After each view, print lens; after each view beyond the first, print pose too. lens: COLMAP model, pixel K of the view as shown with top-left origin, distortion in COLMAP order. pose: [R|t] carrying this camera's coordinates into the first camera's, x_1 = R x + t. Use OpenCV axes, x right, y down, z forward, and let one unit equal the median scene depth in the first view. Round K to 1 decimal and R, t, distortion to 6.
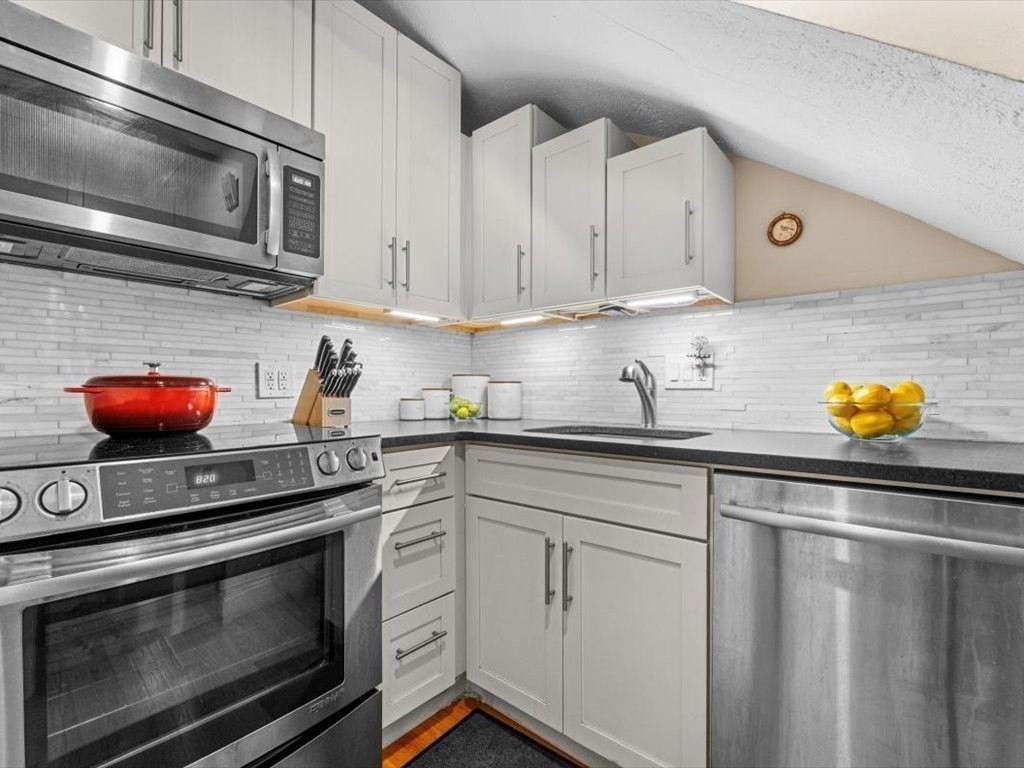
lens RADIAL K [[475.8, 0, 509.5], [0, 475.8, 391.9], [0, 0, 1]] dist [-0.002611, -0.000691]
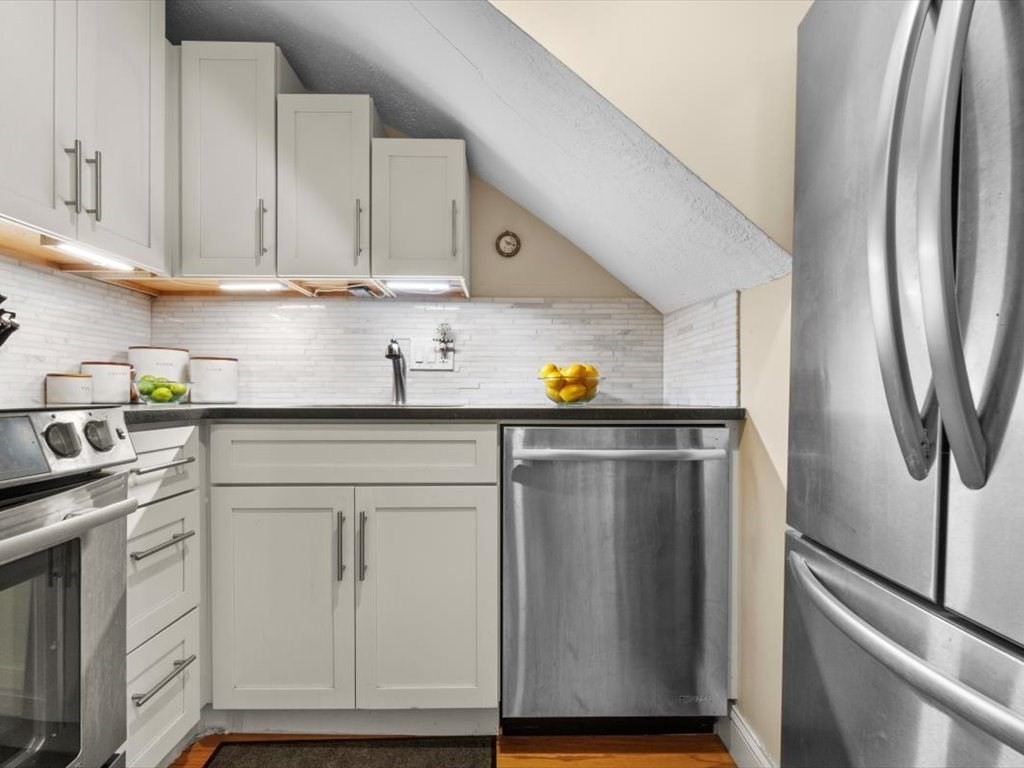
lens RADIAL K [[486.0, 0, 509.4], [0, 486.0, 397.0], [0, 0, 1]] dist [0.002197, -0.000008]
pose [[0.749535, 0.001651, 0.661963, -0.267284], [-0.002284, 0.999997, 0.000092, 0.062870], [-0.661961, -0.001581, 0.749537, 0.030889]]
